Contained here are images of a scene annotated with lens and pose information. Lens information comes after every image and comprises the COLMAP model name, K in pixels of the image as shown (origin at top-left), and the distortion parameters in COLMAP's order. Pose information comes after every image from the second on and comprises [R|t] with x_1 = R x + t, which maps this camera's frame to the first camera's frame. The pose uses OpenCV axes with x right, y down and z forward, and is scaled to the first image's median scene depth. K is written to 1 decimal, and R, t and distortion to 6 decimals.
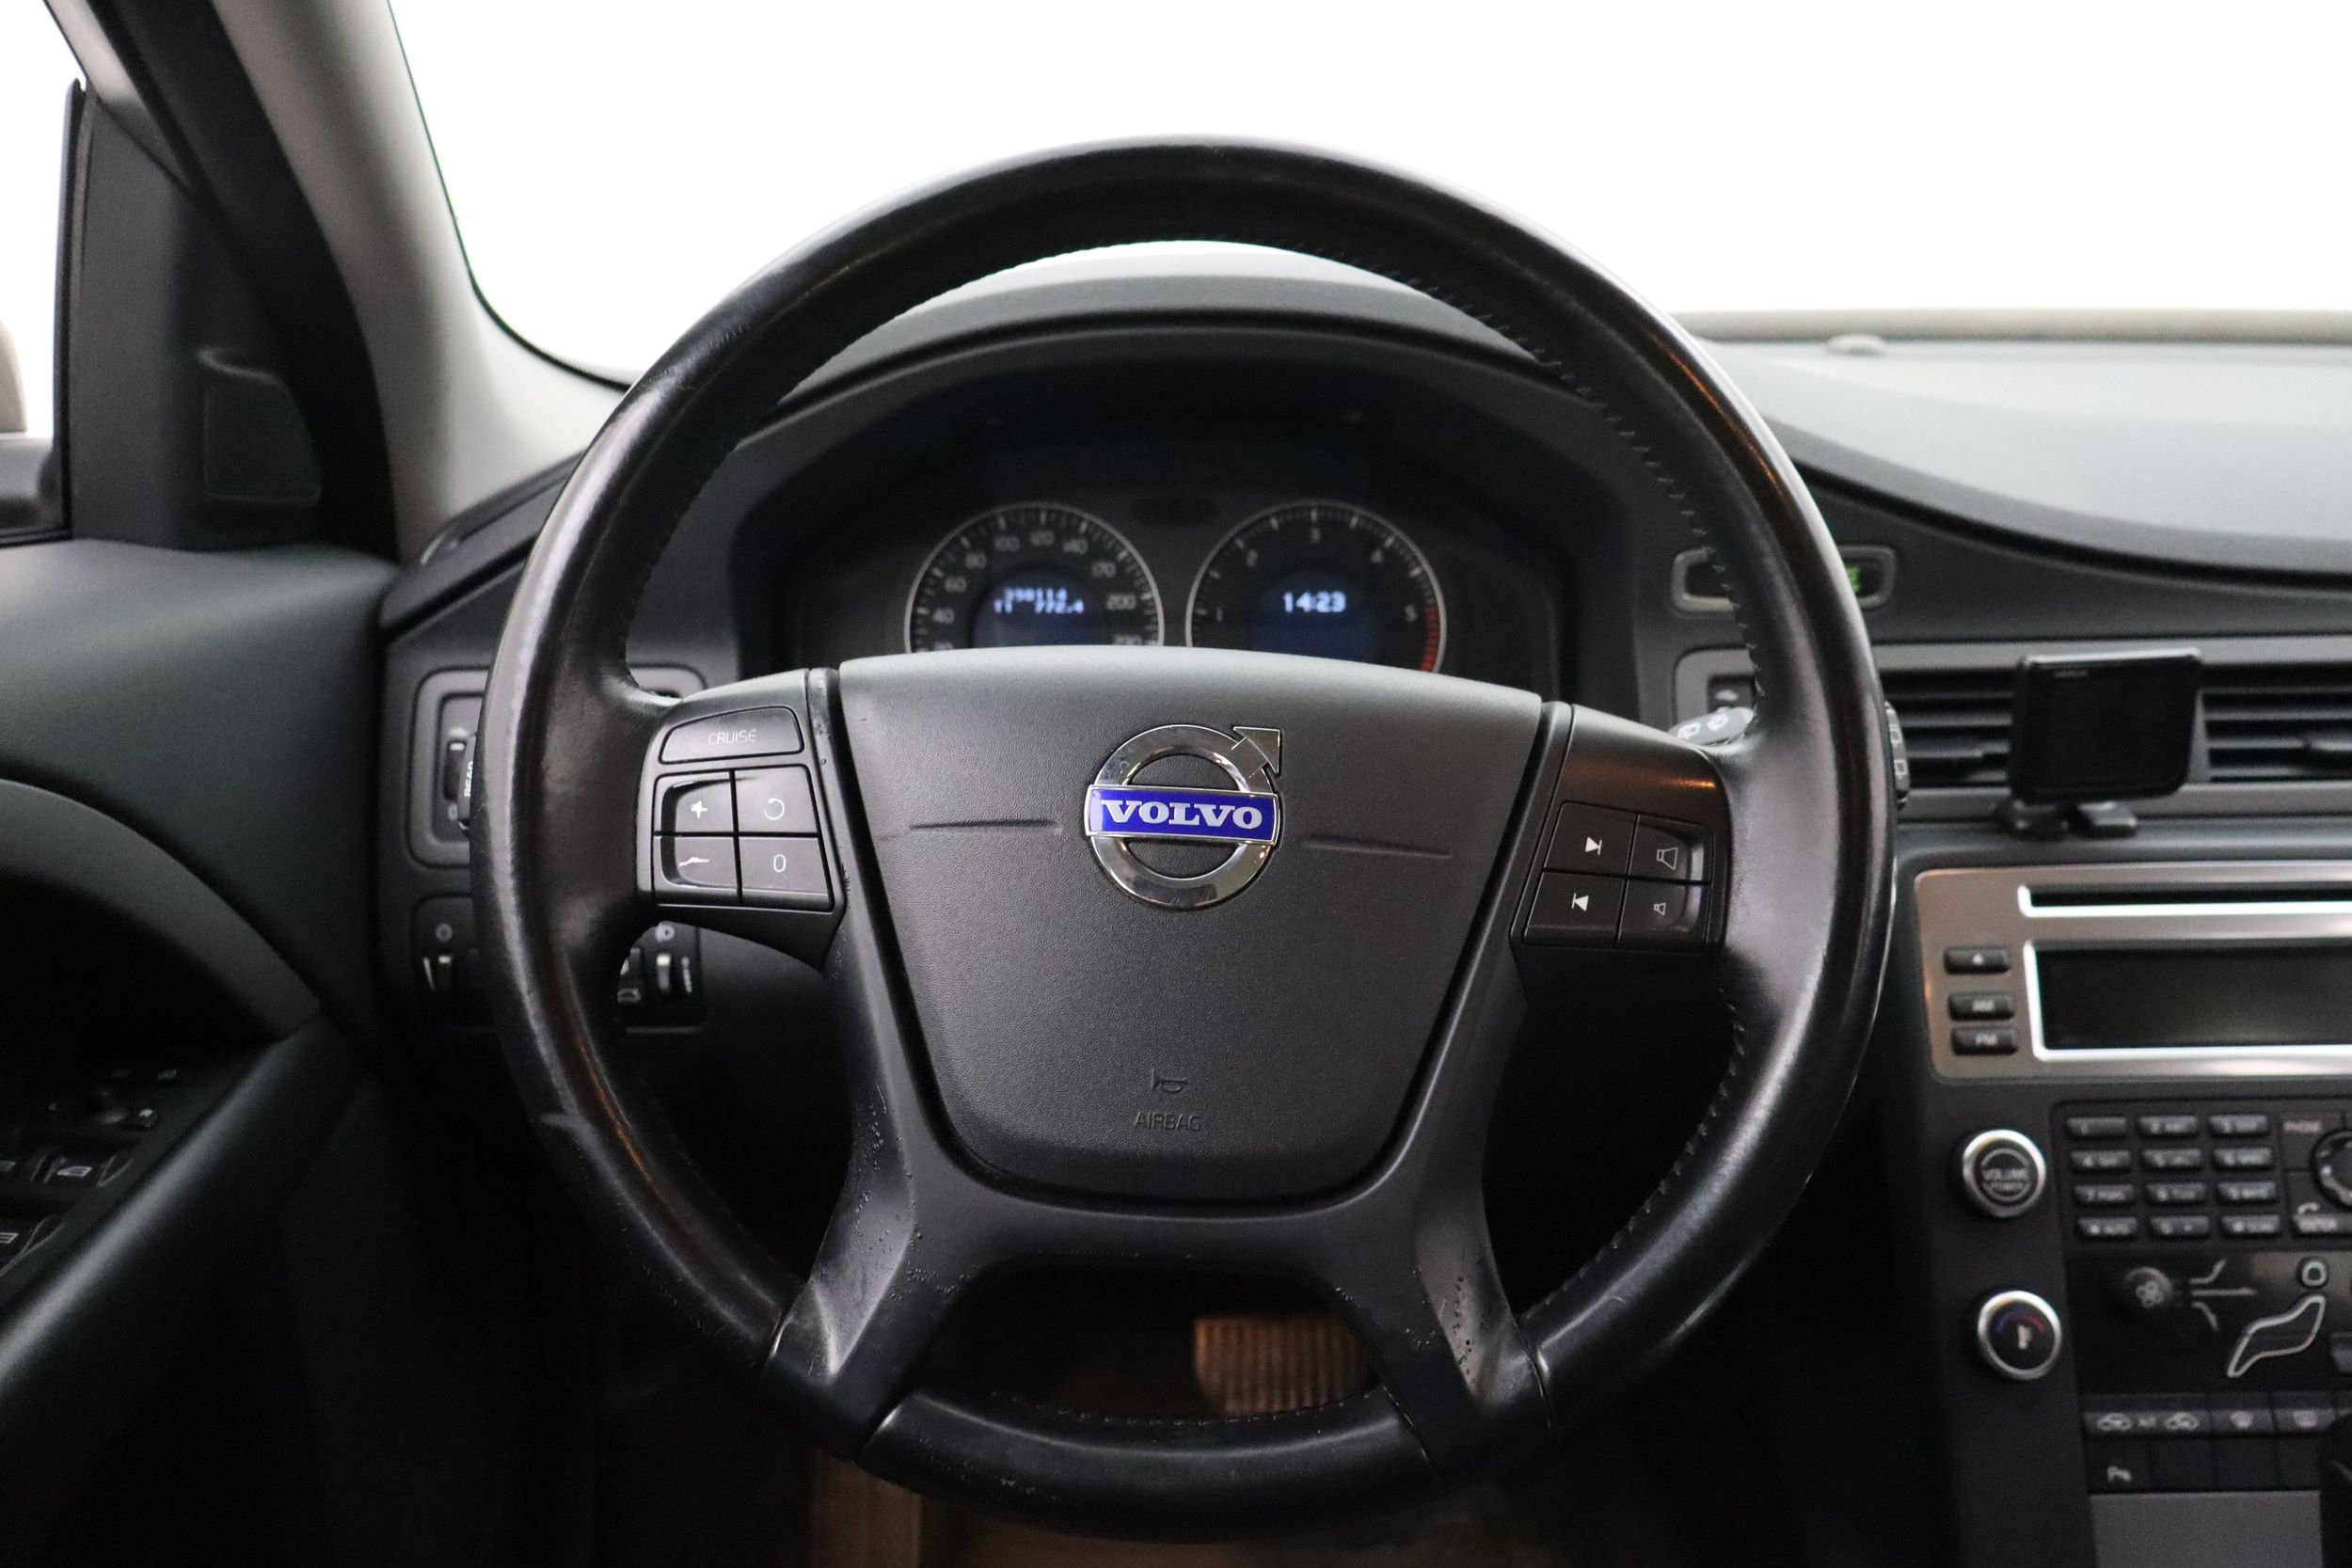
lens RADIAL K [[2009.8, 0, 1170.8], [0, 2009.8, 781.3], [0, 0, 1]] dist [-0.005455, 0.008880]
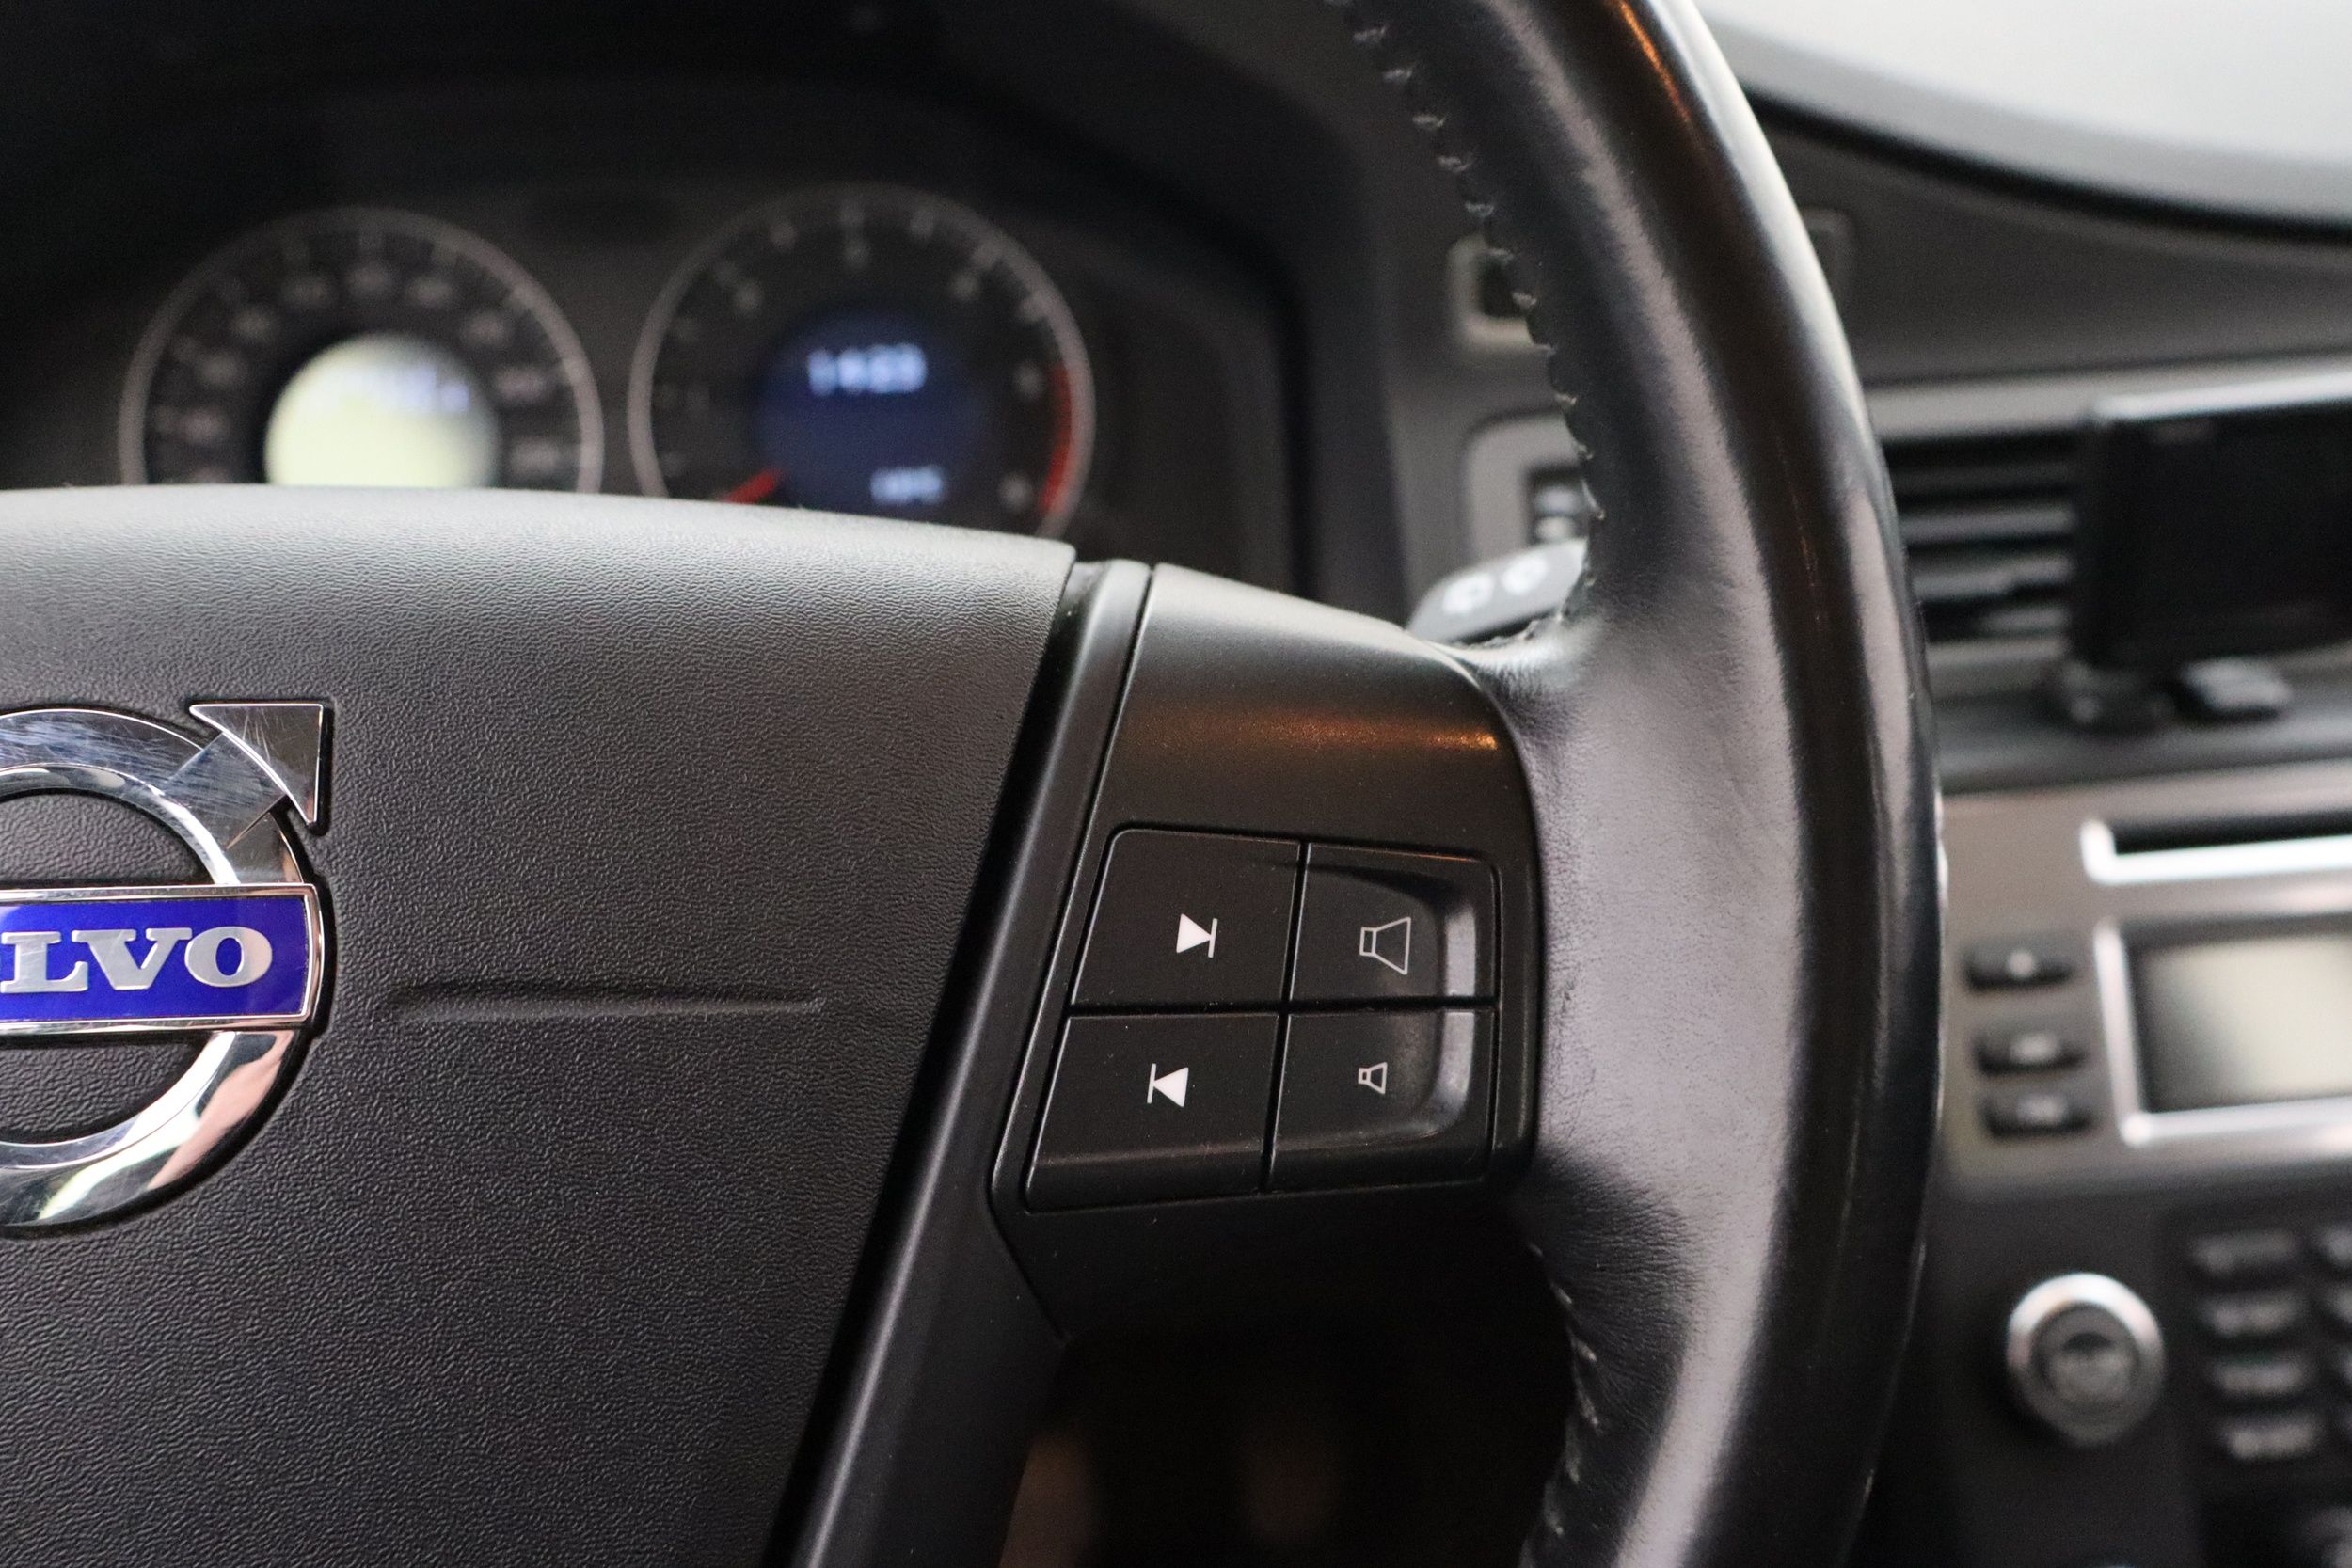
lens RADIAL K [[2246.0, 0, 1225.4], [0, 2246.0, 789.3], [0, 0, 1]] dist [-0.000623, 0.000000]
pose [[0.992924, -0.068261, 0.097167, 0.165380], [0.059234, 0.993908, 0.092943, -0.035936], [-0.102919, -0.086530, 0.990919, 0.532963]]
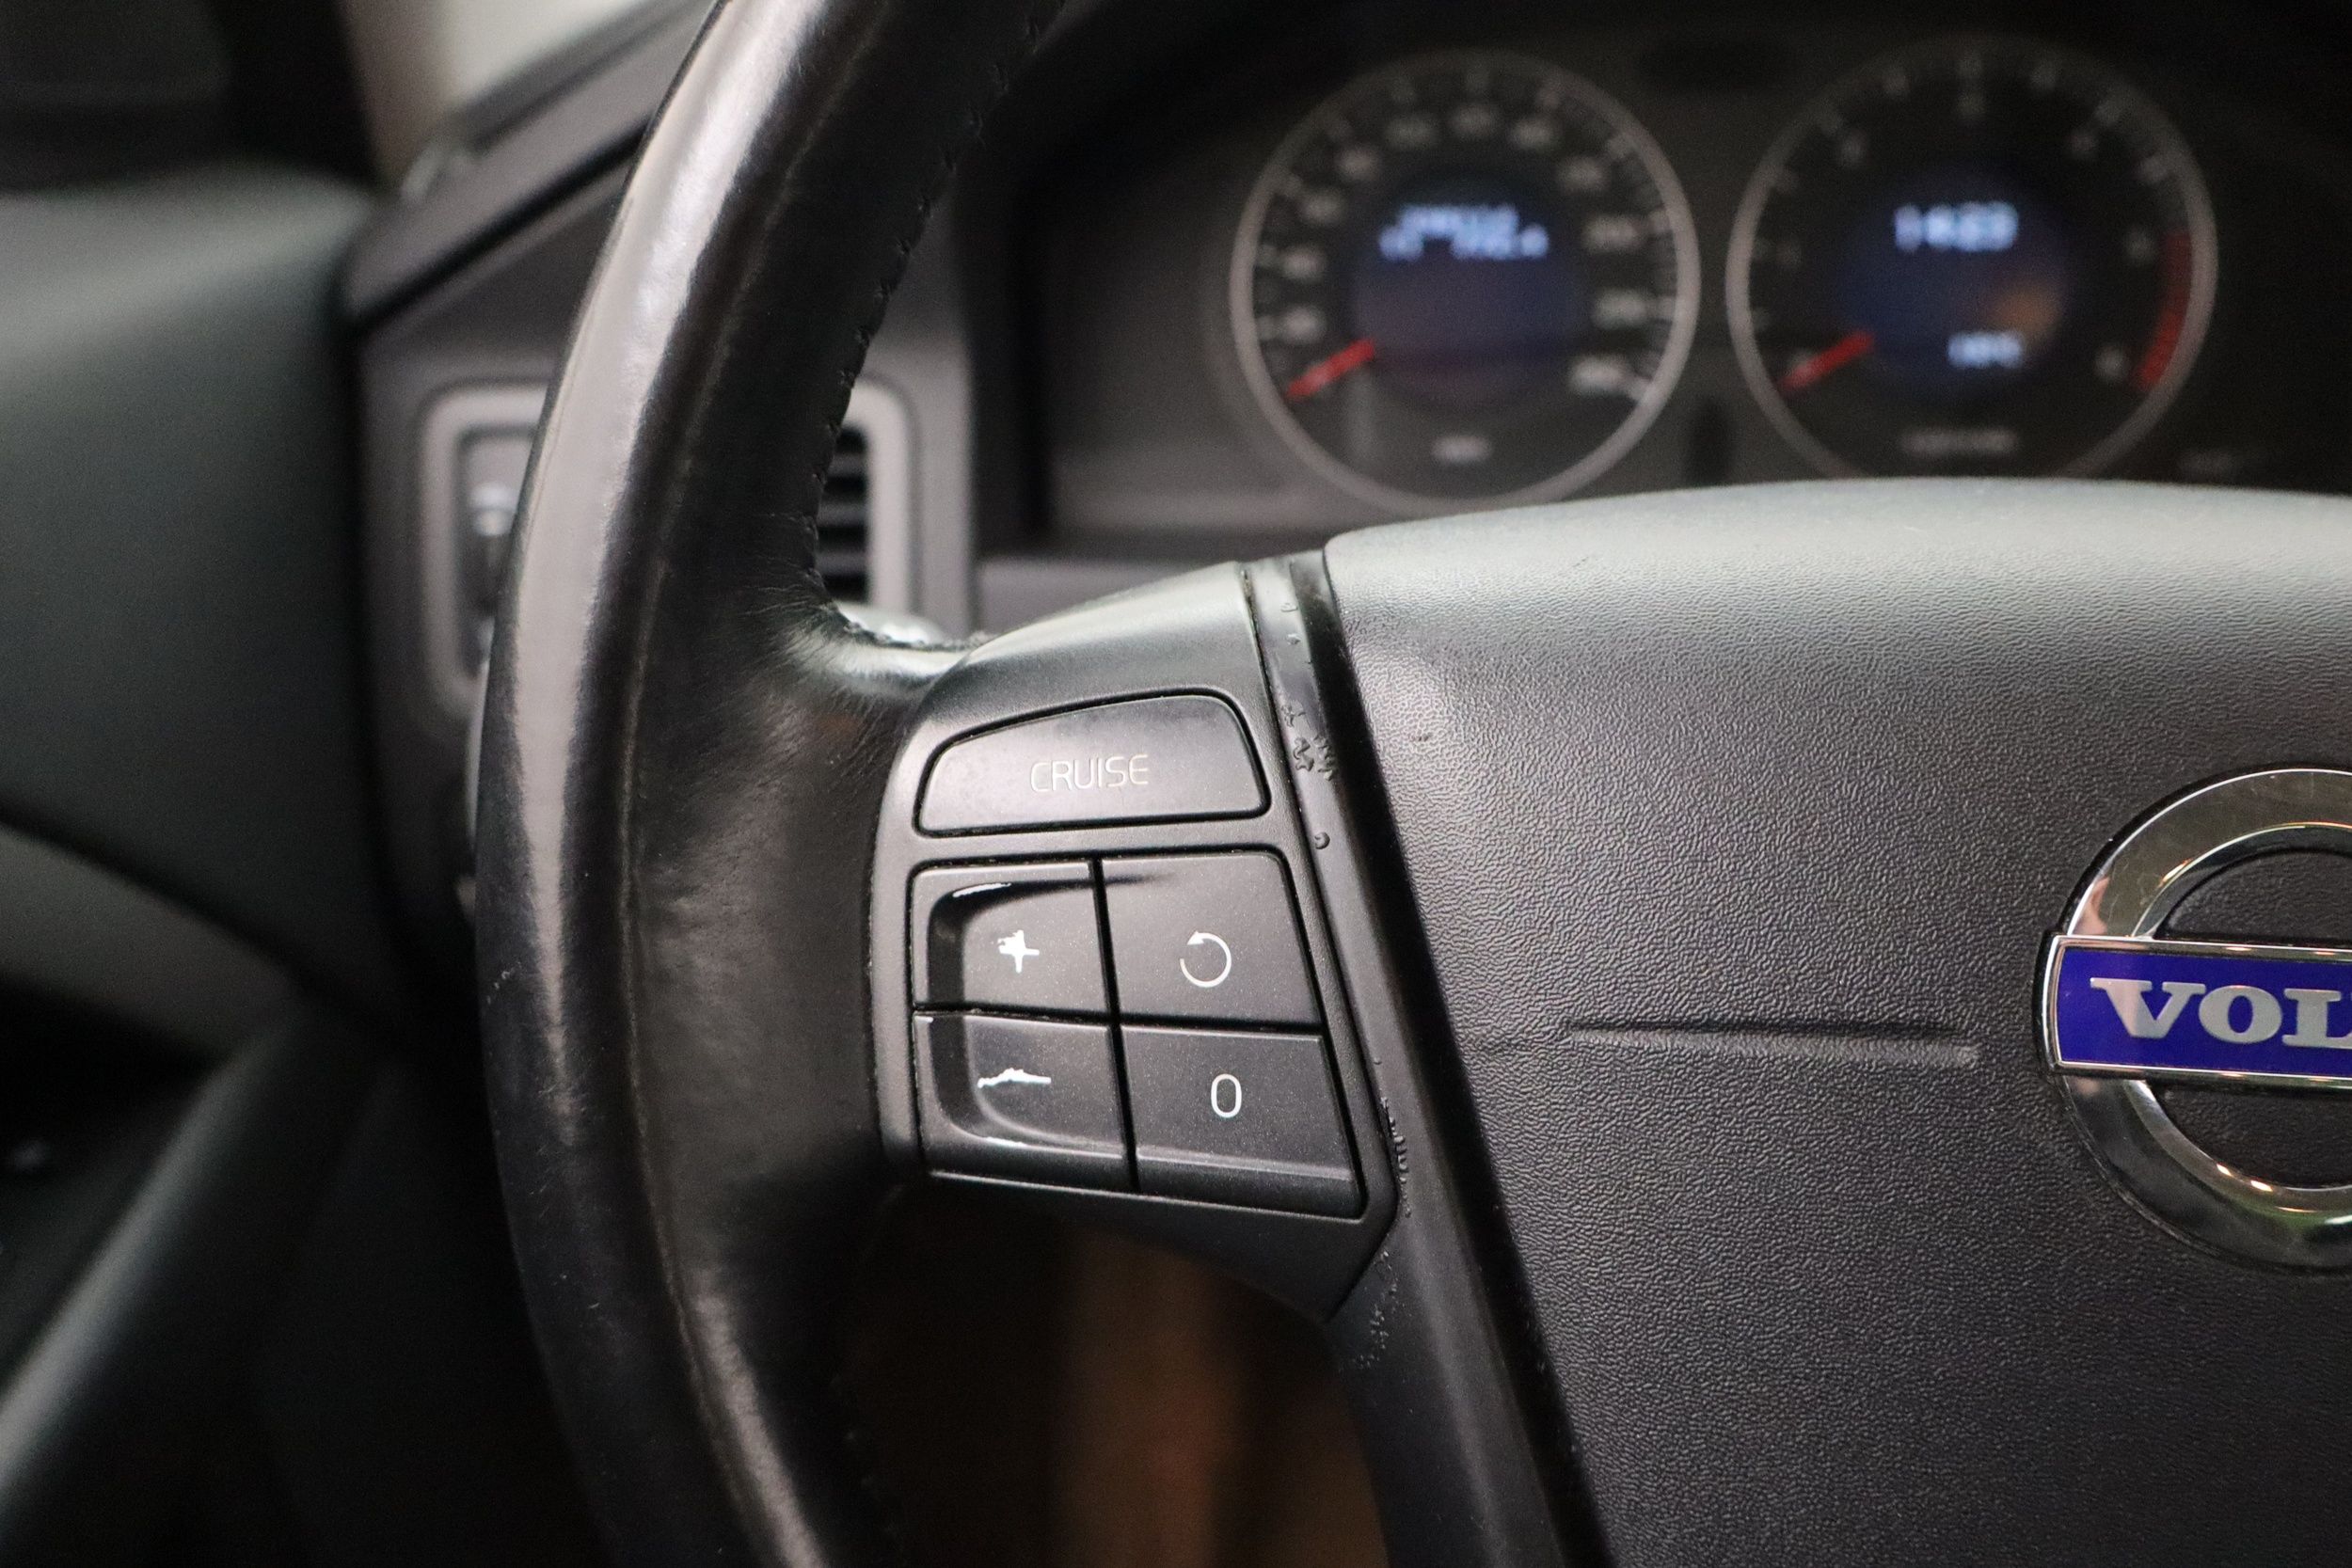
lens RADIAL K [[2246.0, 0, 1167.7], [0, 2246.0, 781.1], [0, 0, 1]] dist [-0.000623, 0.000000]
pose [[0.996936, 0.001101, -0.078208, -0.160384], [0.014468, 0.980050, 0.198224, -0.103640], [0.076866, -0.198749, 0.977032, 0.535191]]
